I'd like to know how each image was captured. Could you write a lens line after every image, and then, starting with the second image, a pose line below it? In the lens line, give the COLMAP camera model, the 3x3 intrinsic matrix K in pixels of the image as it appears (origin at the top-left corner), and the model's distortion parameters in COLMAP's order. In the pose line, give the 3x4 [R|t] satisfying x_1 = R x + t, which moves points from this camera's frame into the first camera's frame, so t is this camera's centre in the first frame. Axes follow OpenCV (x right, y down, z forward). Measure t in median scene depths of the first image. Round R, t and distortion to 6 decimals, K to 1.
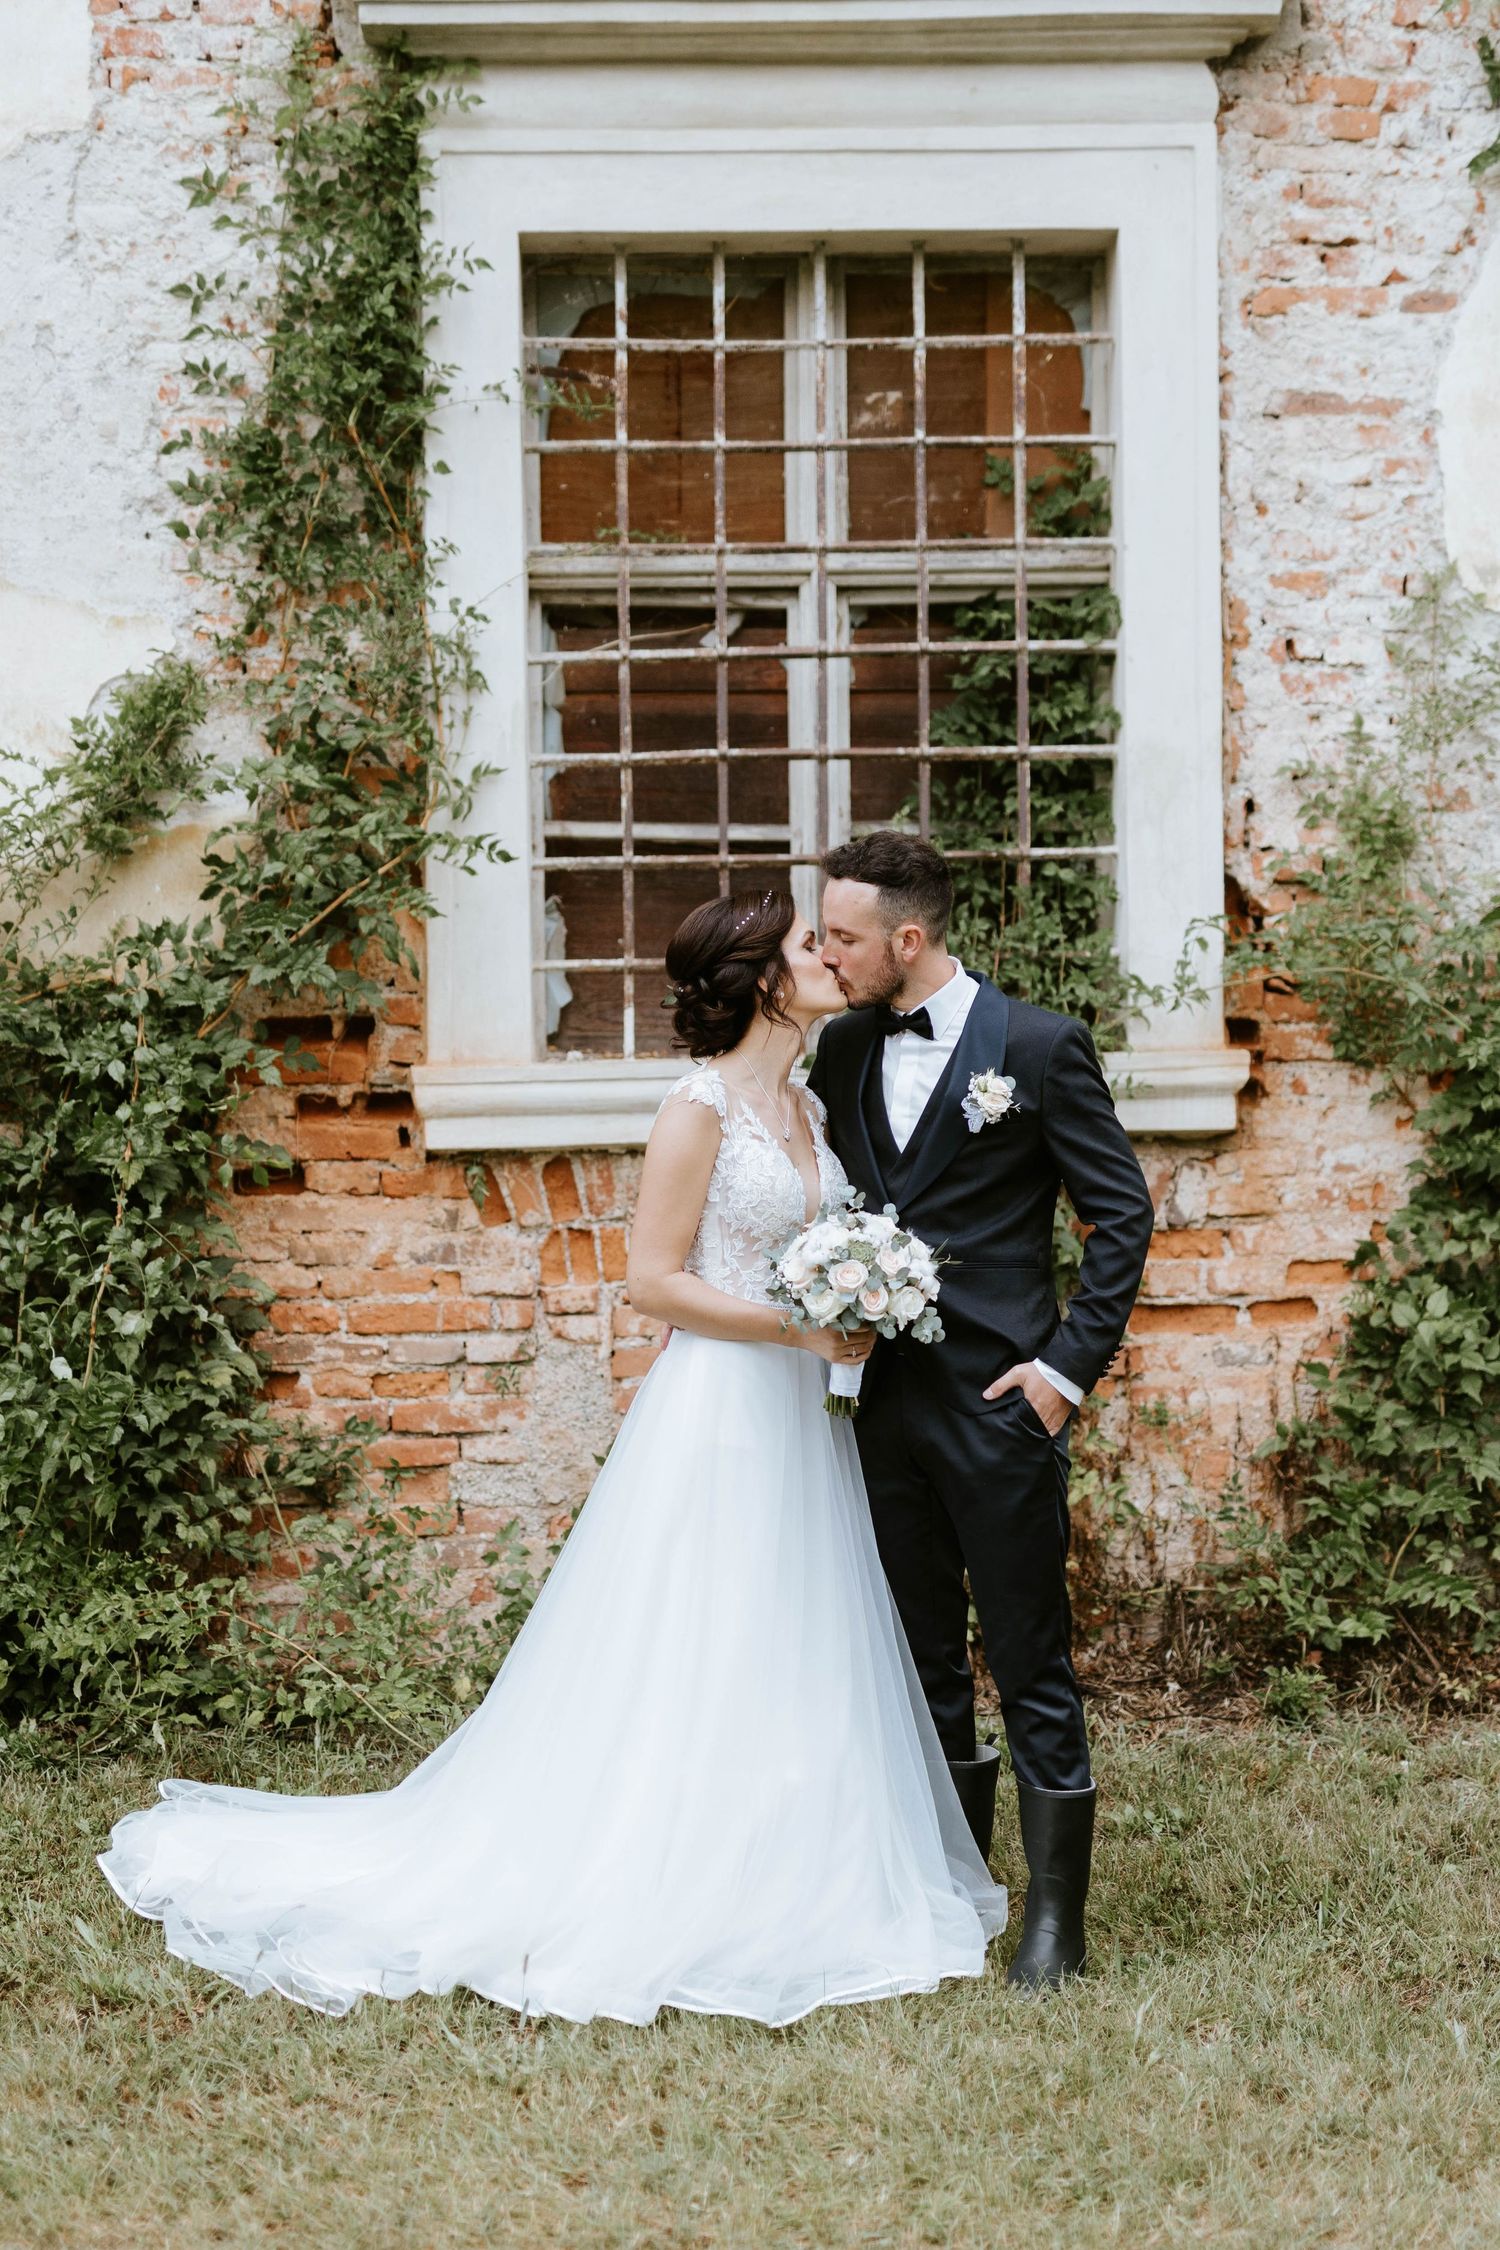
lens RADIAL K [[3438.3, 0, 997.9], [0, 3438.3, 1194.1], [0, 0, 1]] dist [-0.006062, 0.058950]
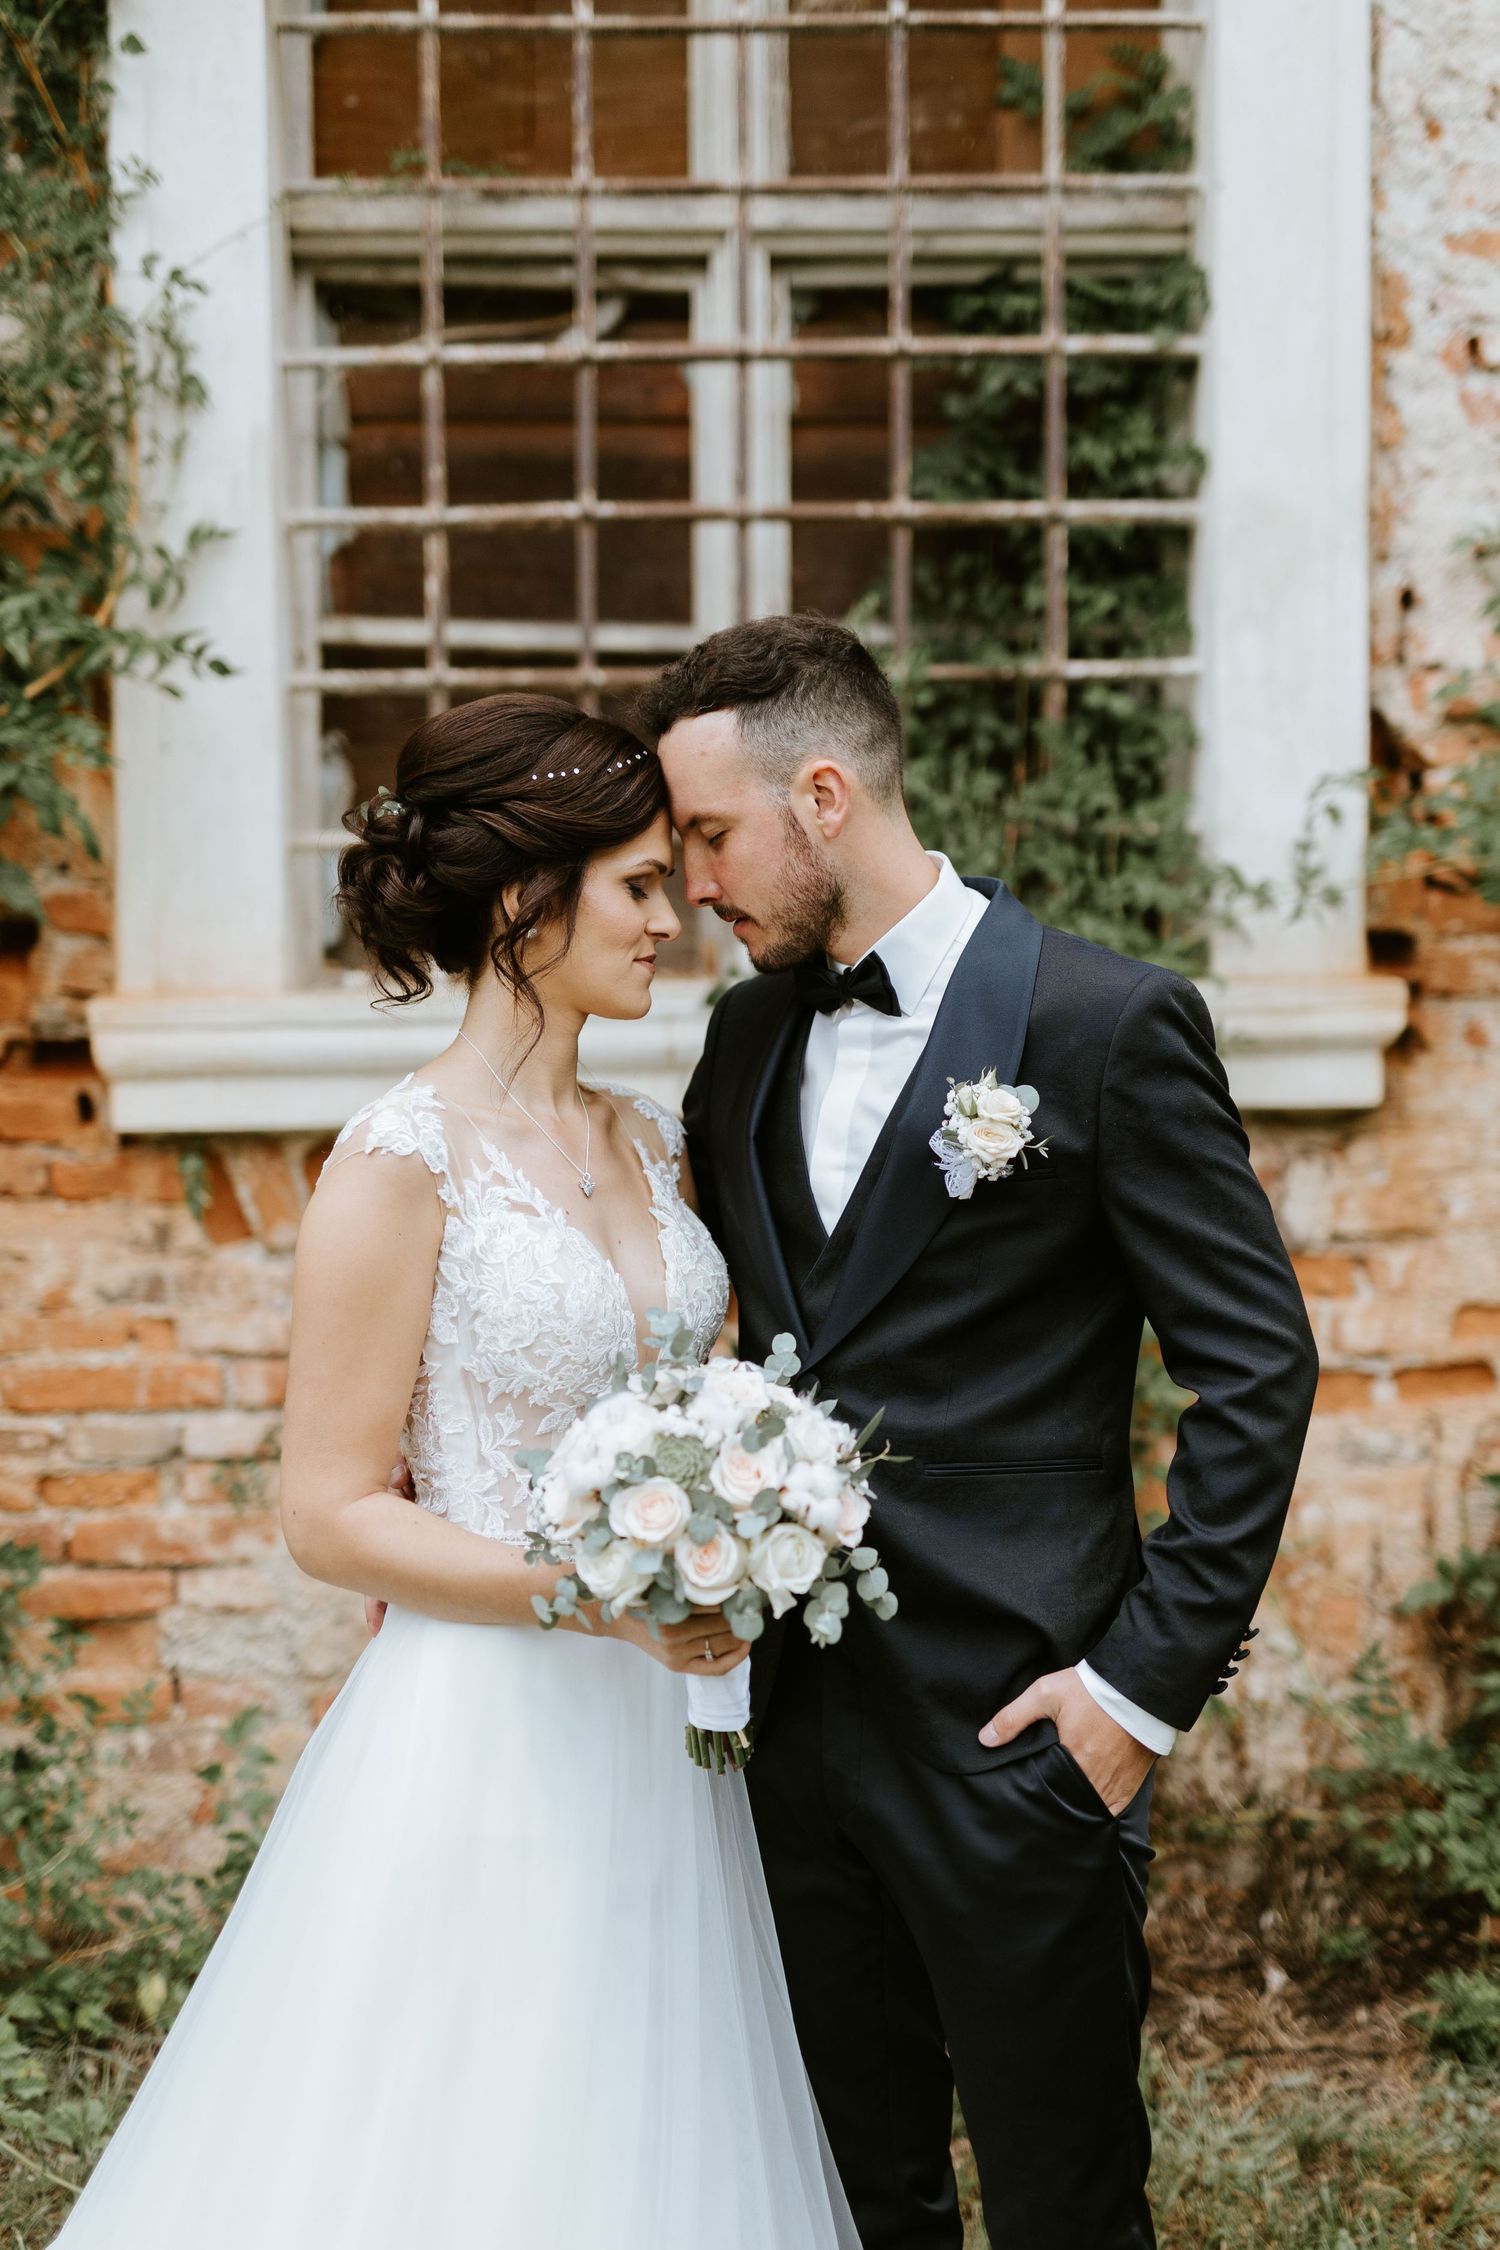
lens RADIAL K [[3169.5, 0, 941.8], [0, 3169.5, 1137.3], [0, 0, 1]] dist [-0.000919, 0.055771]
pose [[0.999756, 0.008950, -0.020208, -0.000771], [-0.008124, 0.999144, 0.040557, -0.035979], [0.020554, -0.040383, 0.998973, 0.405746]]
